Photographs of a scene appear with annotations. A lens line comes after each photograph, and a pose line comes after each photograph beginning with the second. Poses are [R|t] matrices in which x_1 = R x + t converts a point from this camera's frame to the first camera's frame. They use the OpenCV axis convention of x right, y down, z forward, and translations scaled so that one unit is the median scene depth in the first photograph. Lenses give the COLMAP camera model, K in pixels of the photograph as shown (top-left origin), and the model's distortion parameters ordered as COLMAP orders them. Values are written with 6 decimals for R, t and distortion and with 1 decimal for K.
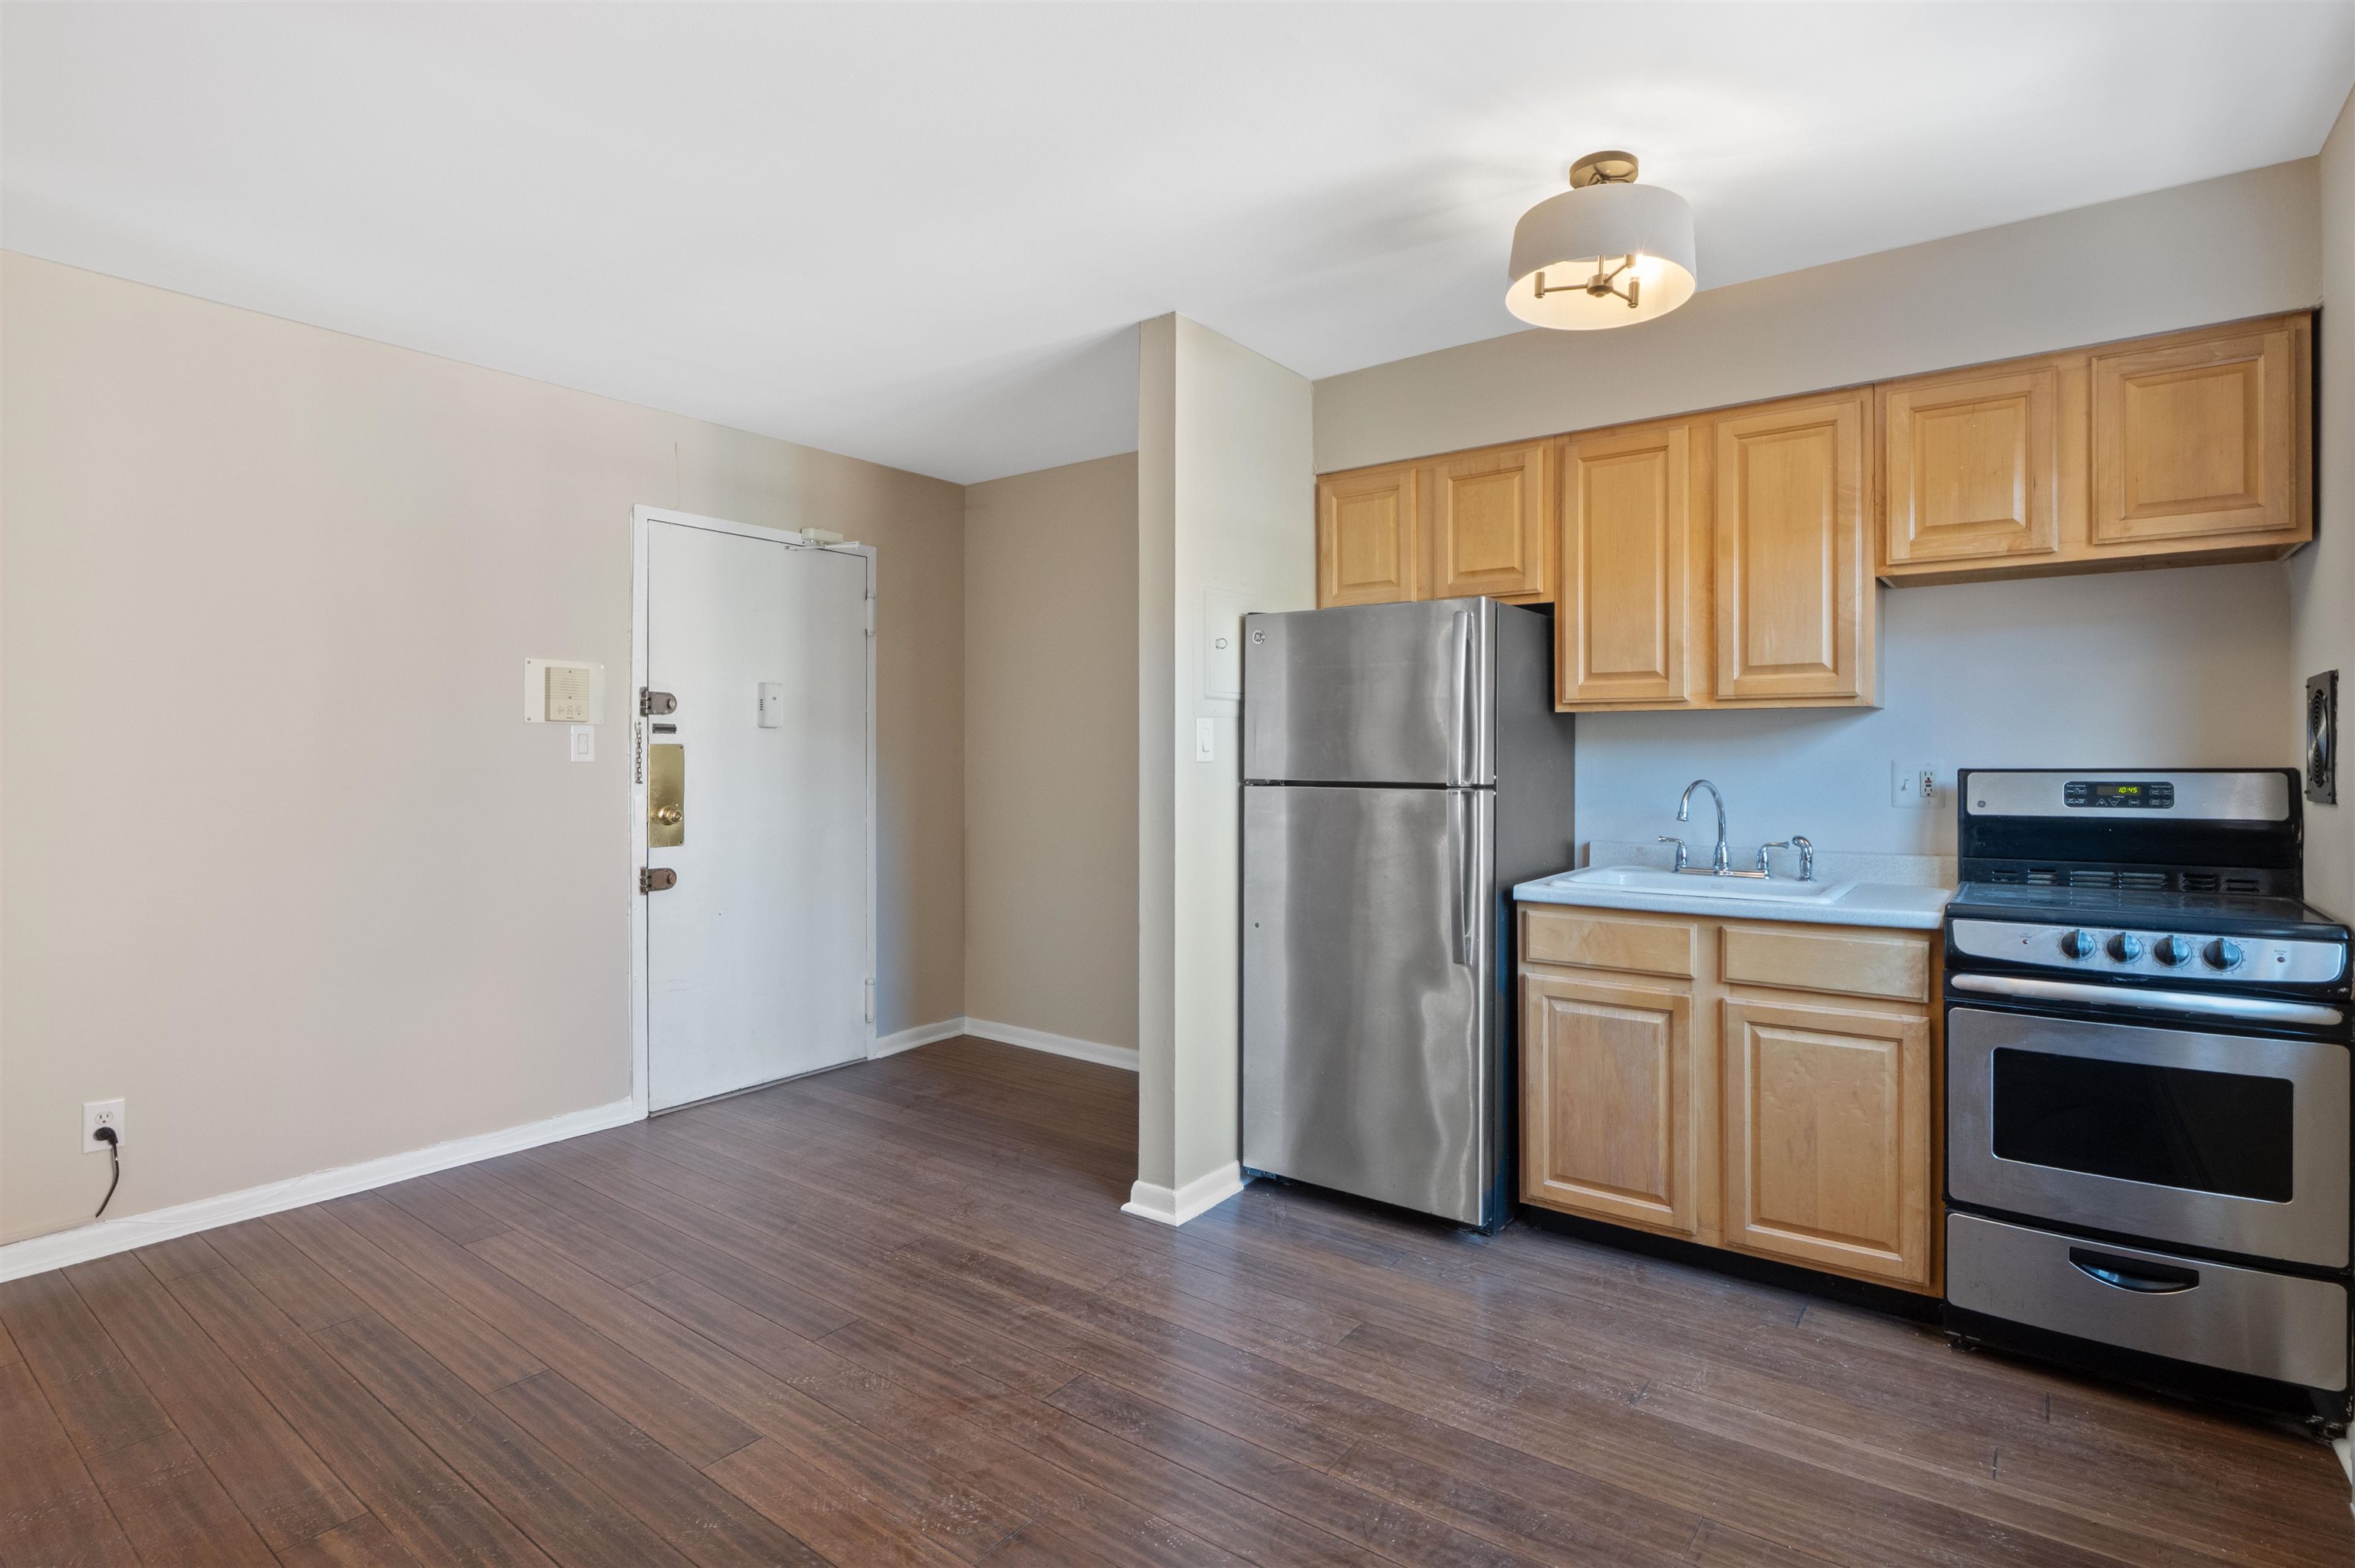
lens RADIAL K [[1144.8, 0, 1175.7], [0, 1144.8, 757.5], [0, 0, 1]] dist [-0.013724, -0.001018]
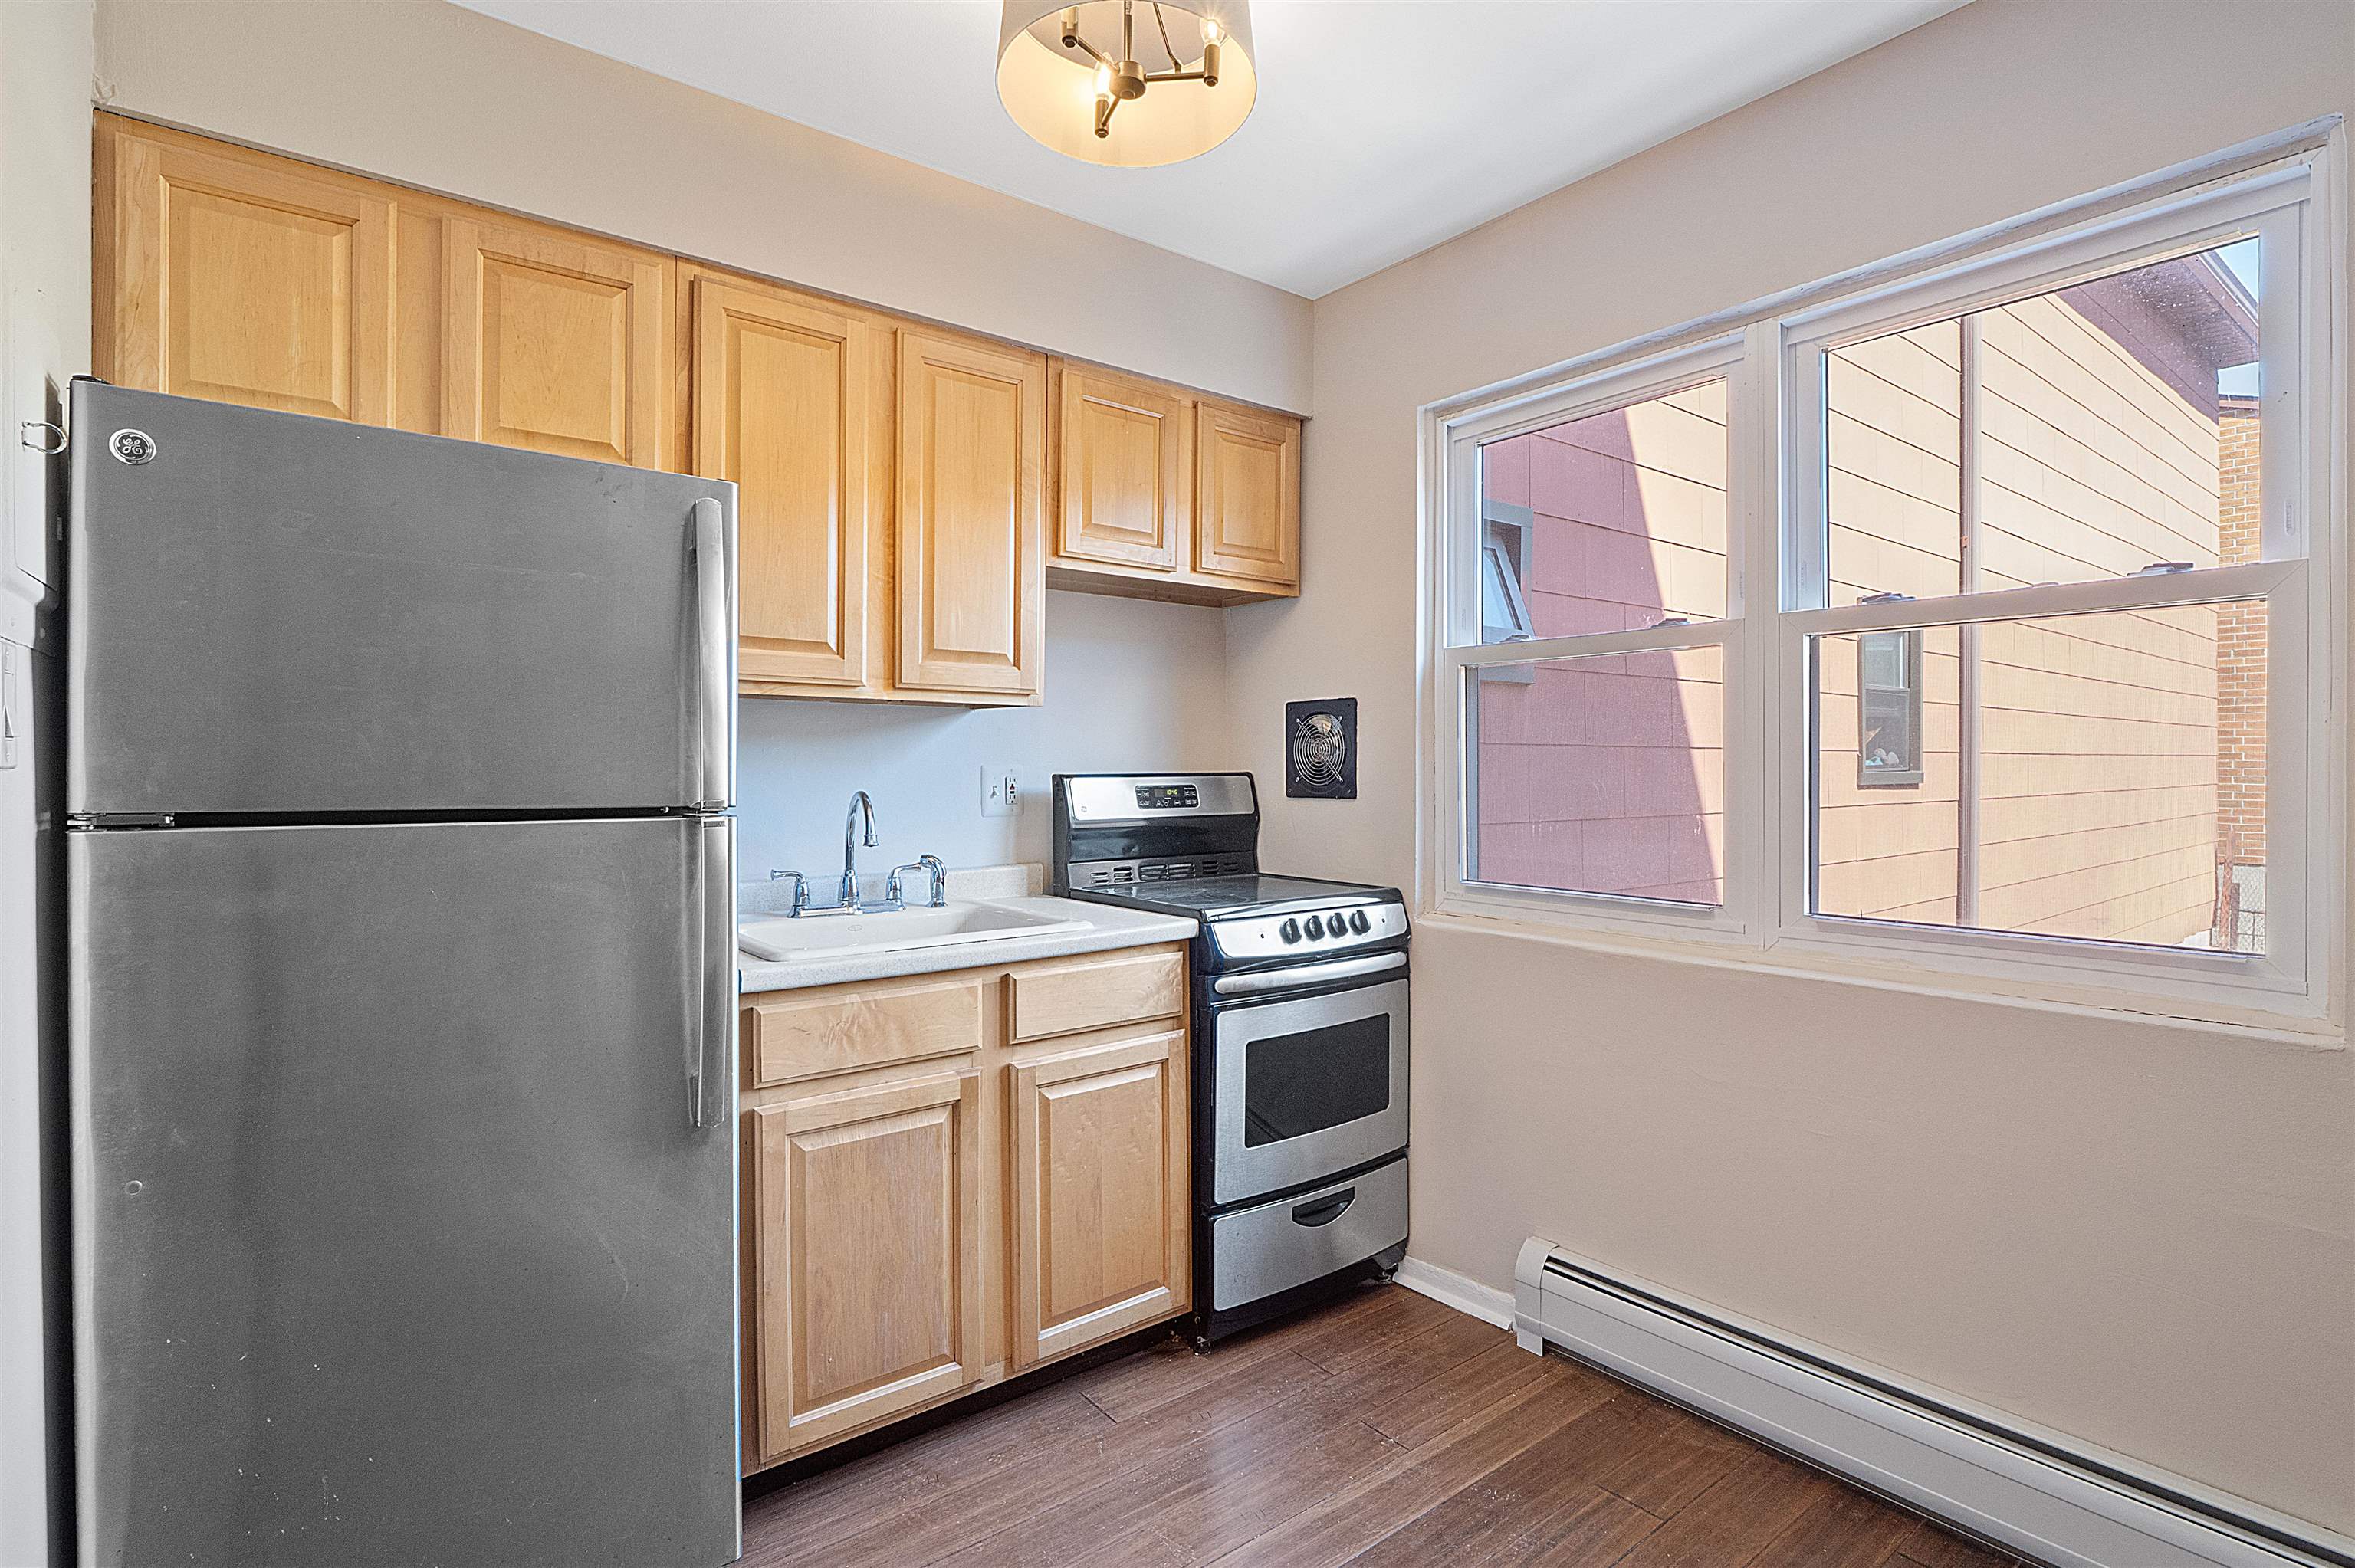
lens RADIAL K [[1134.1, 0, 1178.4], [0, 1134.1, 773.9], [0, 0, 1]] dist [-0.009669, -0.001311]
pose [[0.258505, -0.004803, 0.965998, -0.240527], [-0.000464, 0.999987, 0.005096, 0.004279], [-0.966010, -0.001765, 0.258500, 0.658918]]
